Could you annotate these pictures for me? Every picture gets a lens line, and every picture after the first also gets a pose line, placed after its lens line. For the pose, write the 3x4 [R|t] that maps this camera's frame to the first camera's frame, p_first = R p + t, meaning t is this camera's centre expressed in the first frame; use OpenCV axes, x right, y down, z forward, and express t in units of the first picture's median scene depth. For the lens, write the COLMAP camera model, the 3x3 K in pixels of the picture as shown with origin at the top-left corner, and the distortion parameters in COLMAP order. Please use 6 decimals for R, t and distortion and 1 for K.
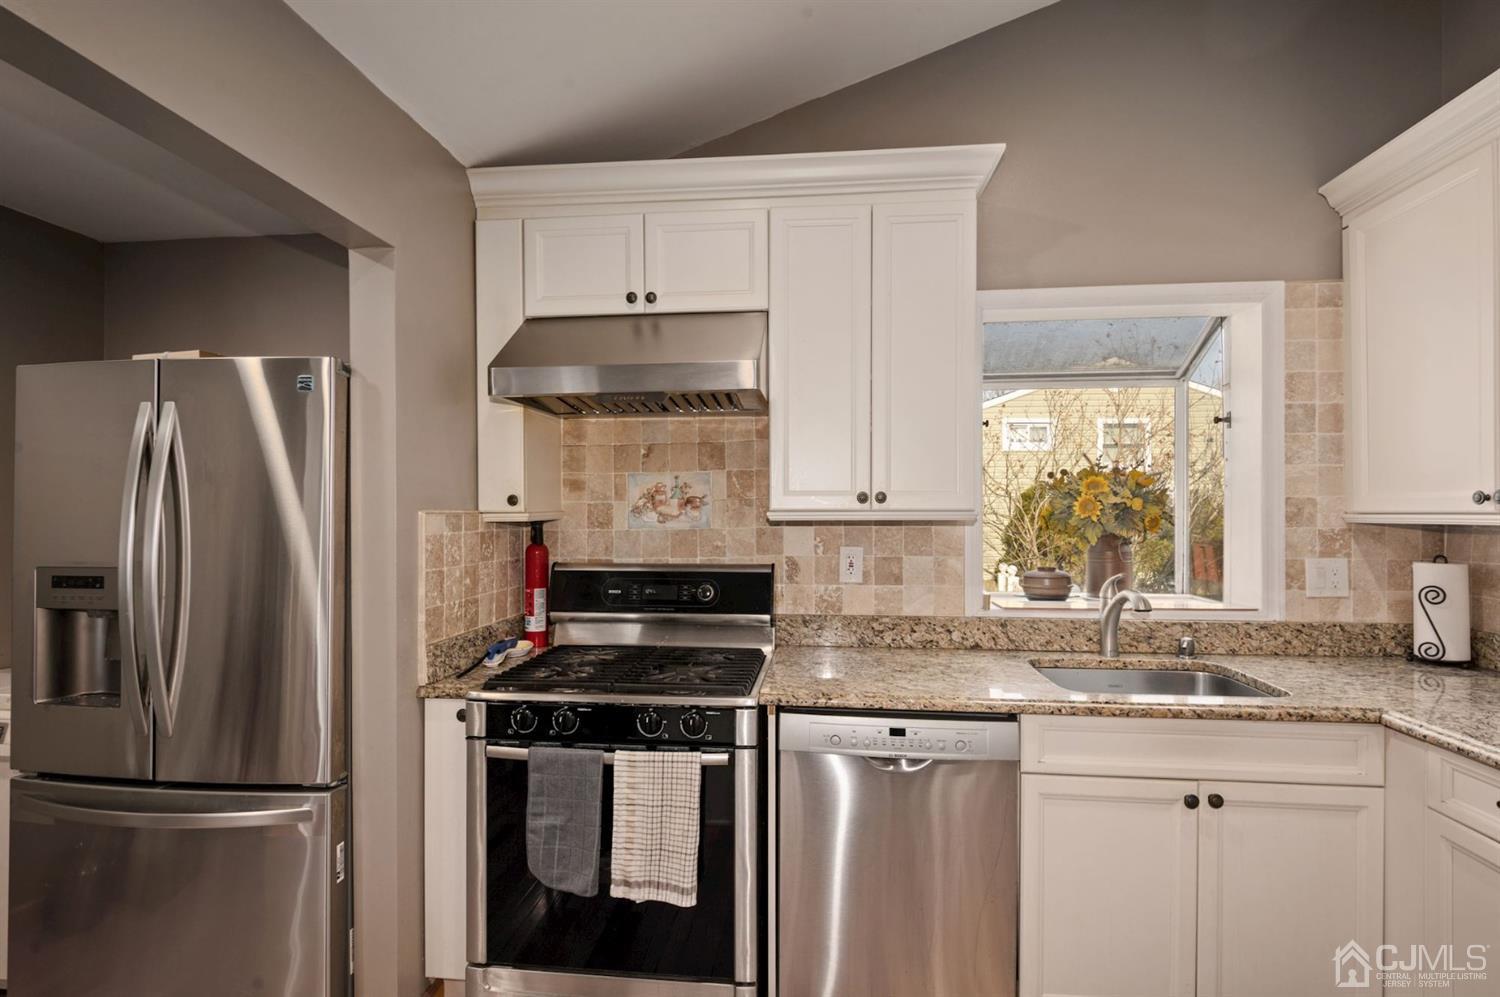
lens RADIAL K [[700.7, 0, 750.1], [0, 700.7, 509.8], [0, 0, 1]] dist [-0.002197, -0.000627]
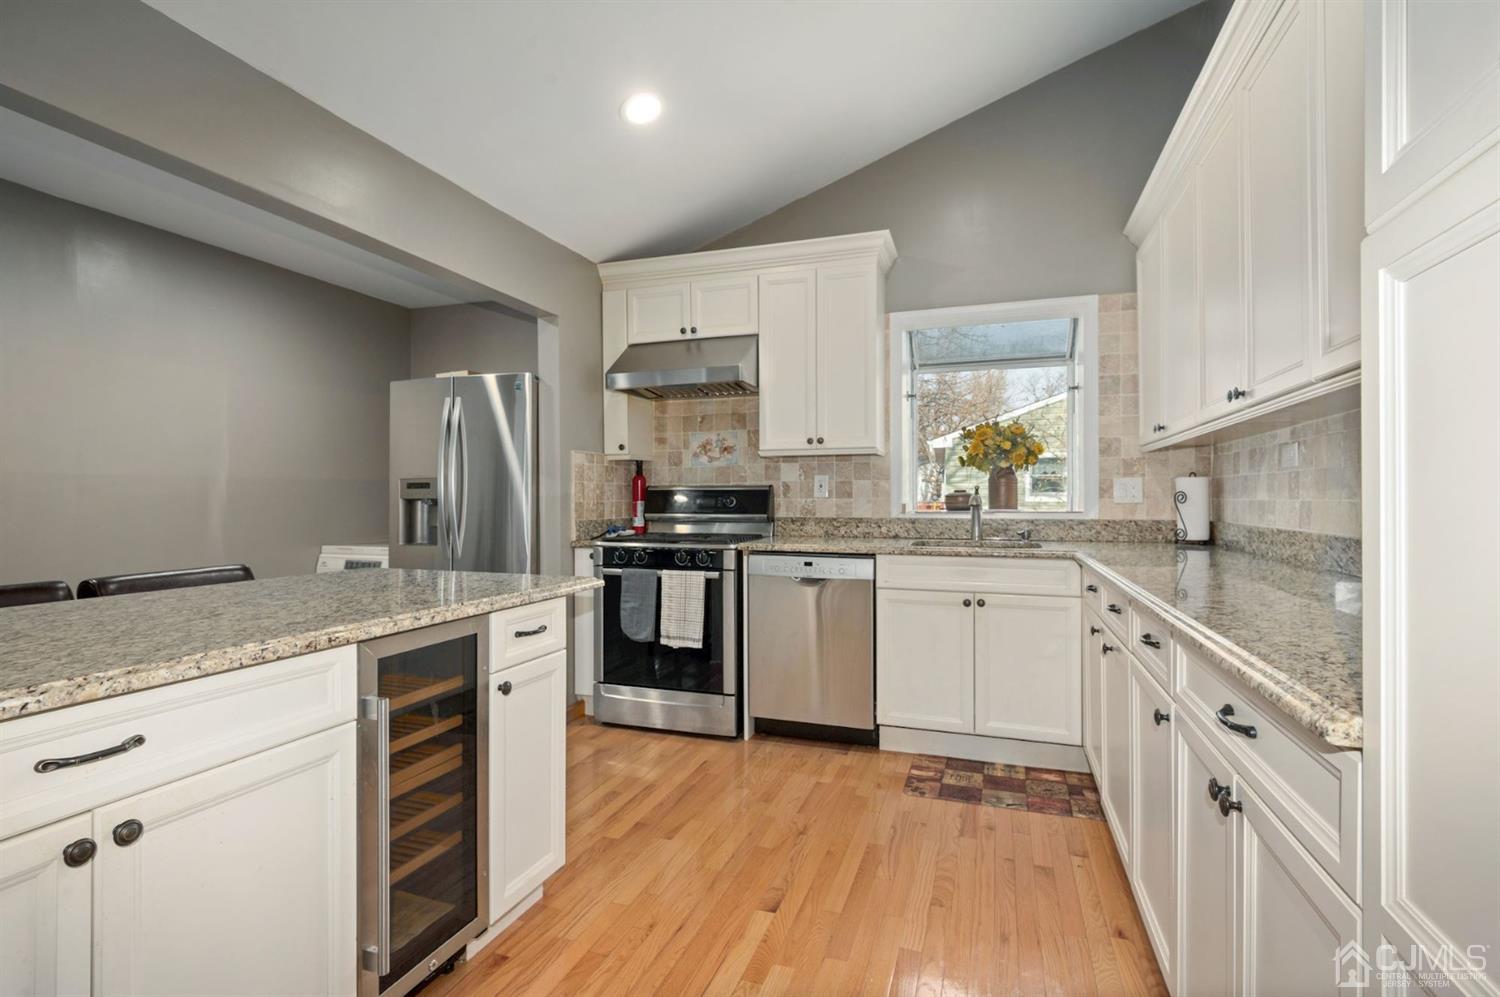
lens RADIAL K [[685.4, 0, 750.0], [0, 685.4, 498.5], [0, 0, 1]] dist [0.000996, 0.000030]
pose [[0.975160, -0.000348, -0.221502, 0.361022], [0.002031, 0.999971, 0.007371, 0.102717], [0.221493, -0.007637, 0.975132, -0.623123]]
